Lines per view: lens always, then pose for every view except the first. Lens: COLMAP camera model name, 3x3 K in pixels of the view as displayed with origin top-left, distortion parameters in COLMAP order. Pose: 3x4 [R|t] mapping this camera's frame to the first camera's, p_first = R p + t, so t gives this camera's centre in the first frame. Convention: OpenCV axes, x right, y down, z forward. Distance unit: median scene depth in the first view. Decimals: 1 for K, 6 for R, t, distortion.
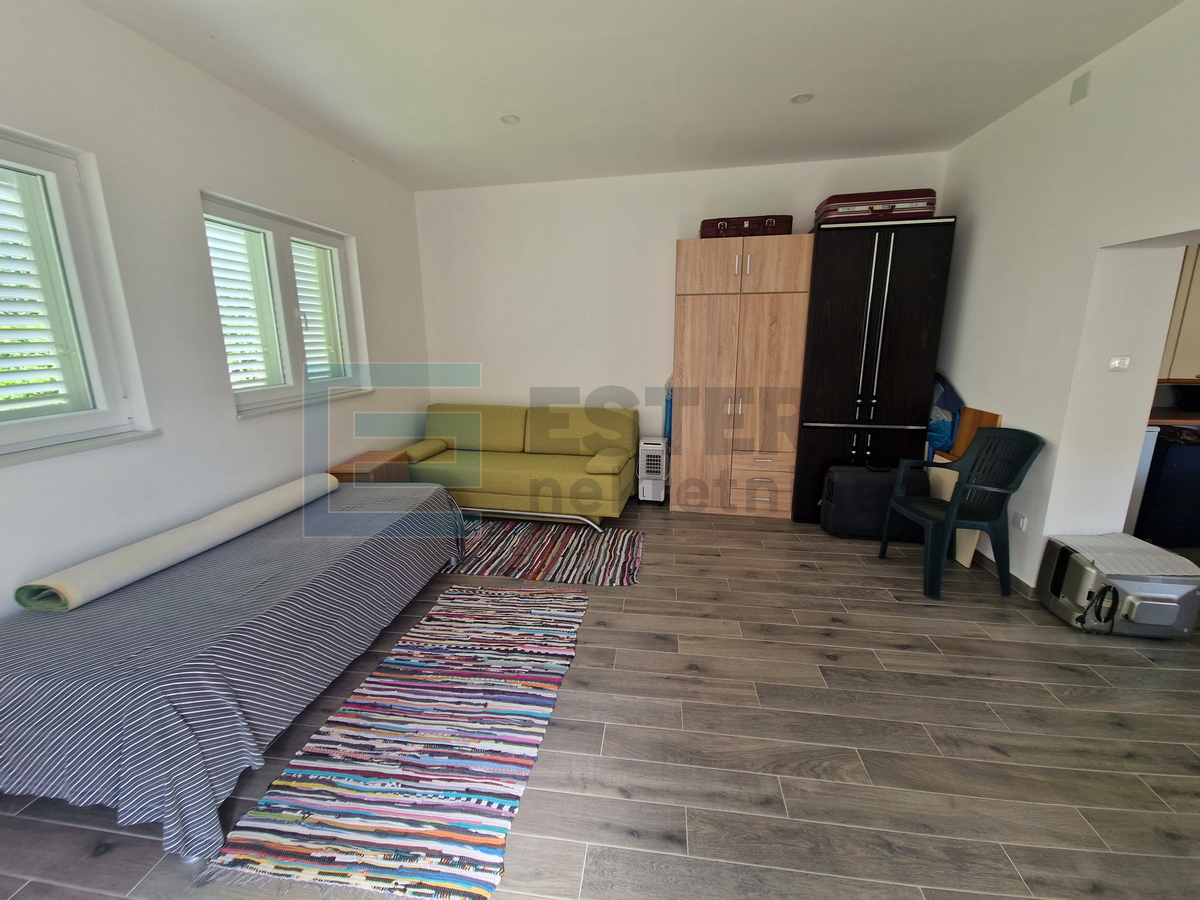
lens RADIAL K [[488.4, 0, 600.6], [0, 488.4, 444.4], [0, 0, 1]] dist [0.000751, -0.004338]
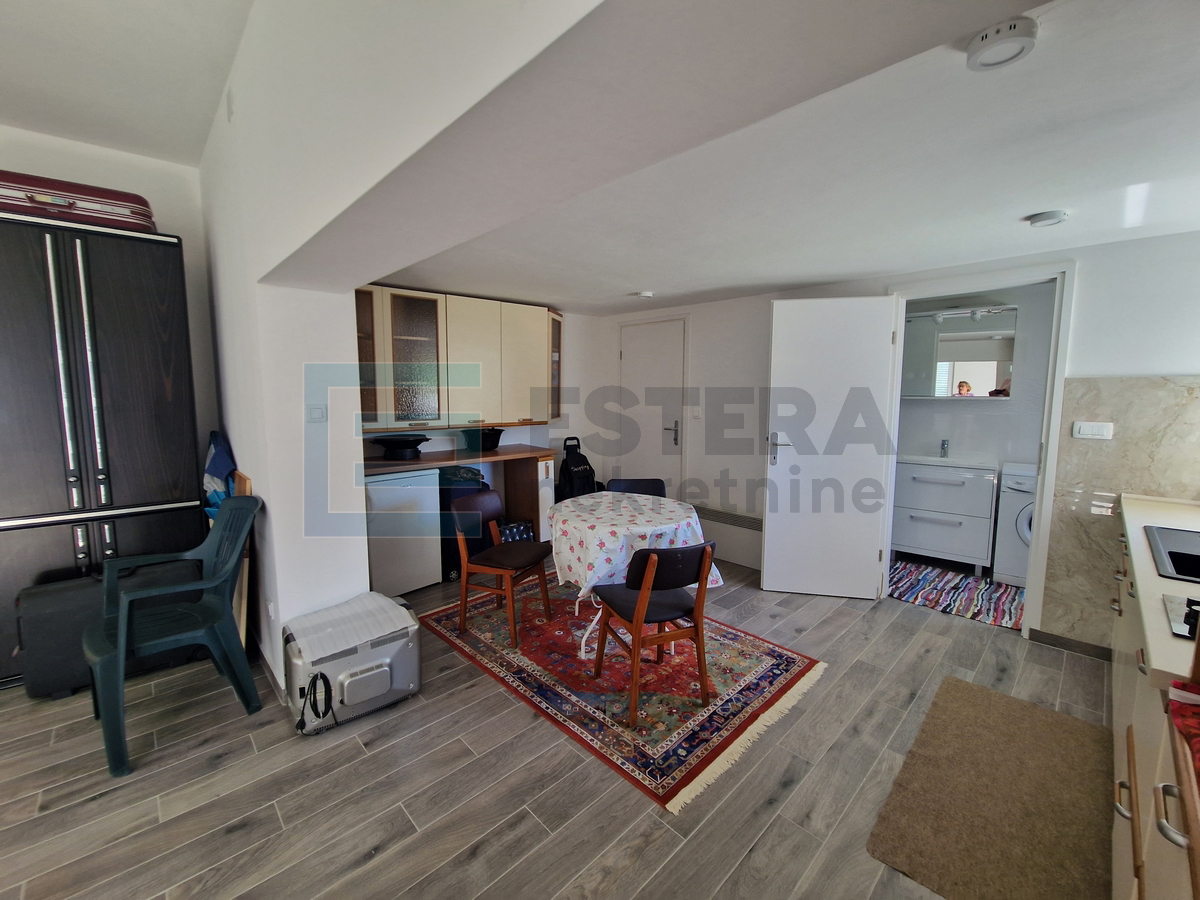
lens RADIAL K [[488.4, 0, 600.2], [0, 488.4, 447.2], [0, 0, 1]] dist [0.000751, -0.004338]
pose [[0.611960, -0.079432, 0.786890, 0.646040], [0.167231, 0.985443, -0.030579, 0.012375], [-0.773007, 0.150306, 0.616335, 0.040863]]
